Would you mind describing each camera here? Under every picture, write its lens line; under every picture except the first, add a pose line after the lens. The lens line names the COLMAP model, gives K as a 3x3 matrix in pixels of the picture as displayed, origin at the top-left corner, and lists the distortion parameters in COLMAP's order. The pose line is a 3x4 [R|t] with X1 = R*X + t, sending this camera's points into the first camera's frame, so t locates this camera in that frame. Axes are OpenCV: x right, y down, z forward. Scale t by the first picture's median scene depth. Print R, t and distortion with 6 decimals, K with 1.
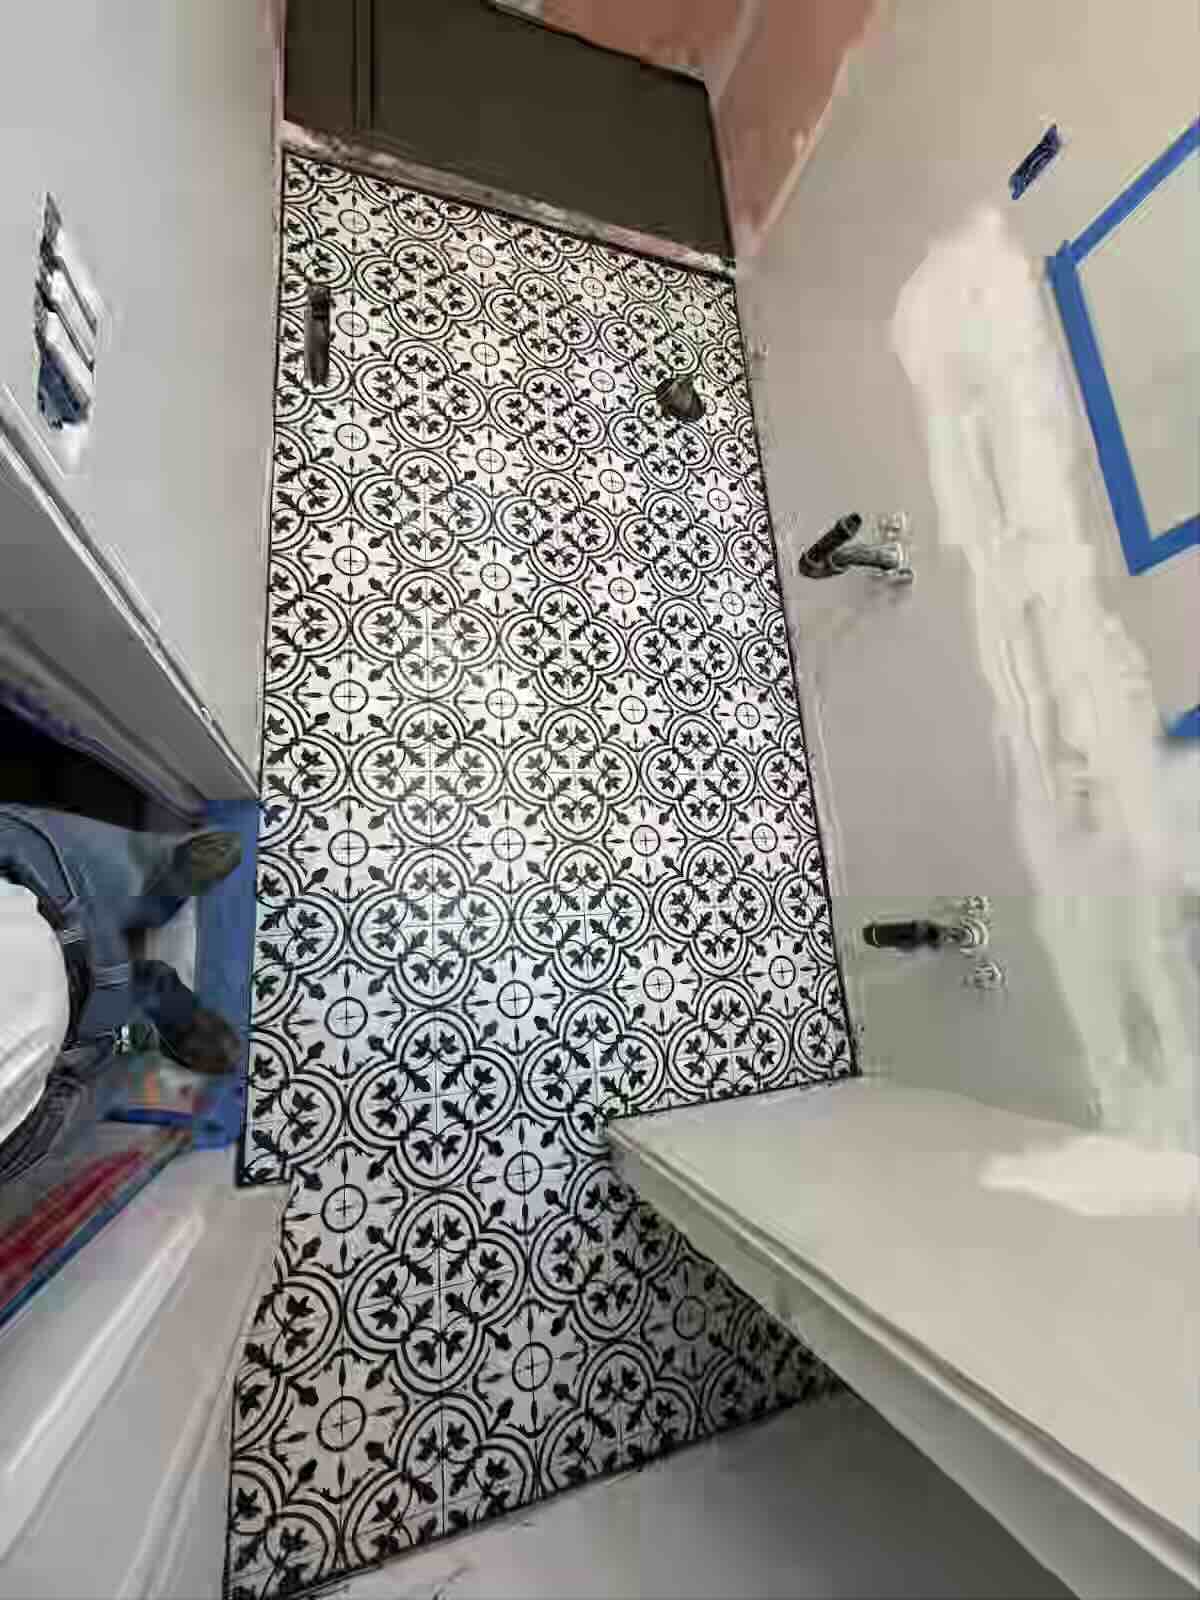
lens RADIAL K [[638.2, 0, 602.5], [0, 638.2, 795.9], [0, 0, 1]] dist [0.001408, 0.000217]
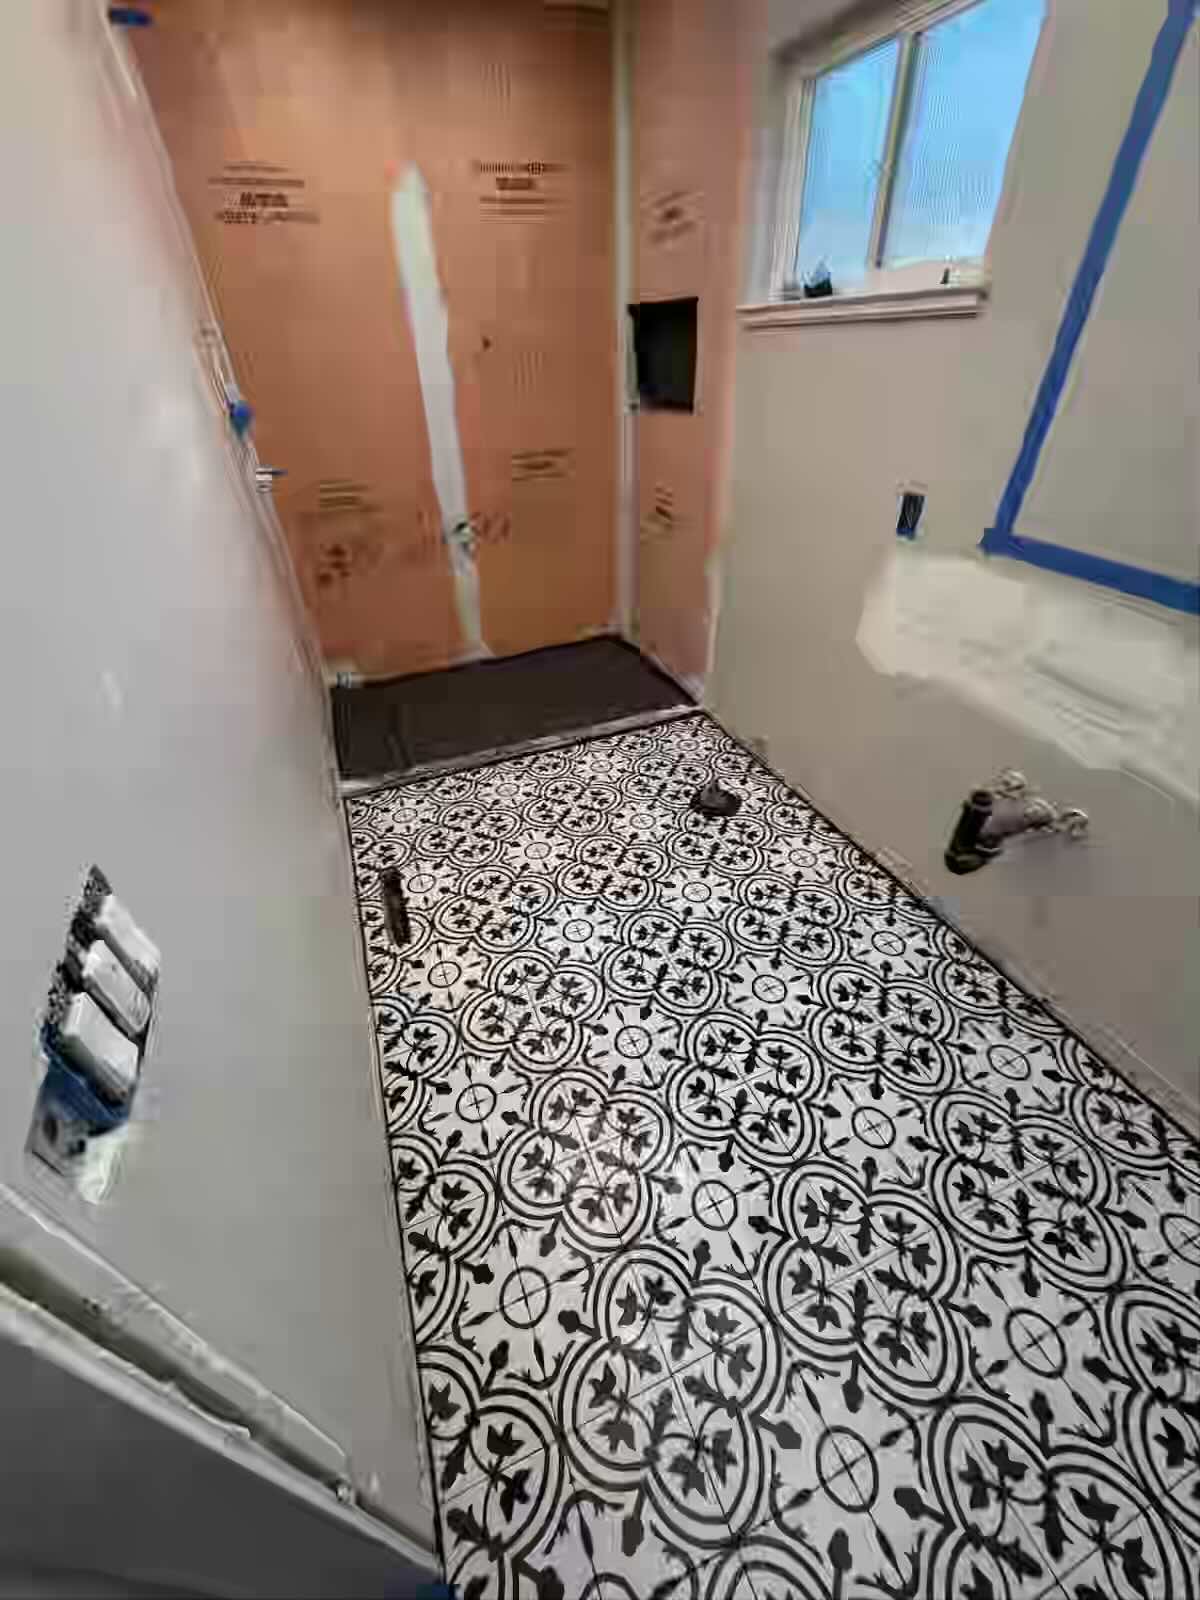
lens RADIAL K [[638.2, 0, 602.6], [0, 638.2, 796.6], [0, 0, 1]] dist [0.001408, 0.000217]
pose [[0.893507, -0.448523, 0.021714, -0.060822], [0.370211, 0.708409, -0.600917, -0.063962], [0.254143, 0.544963, 0.799016, 0.108926]]
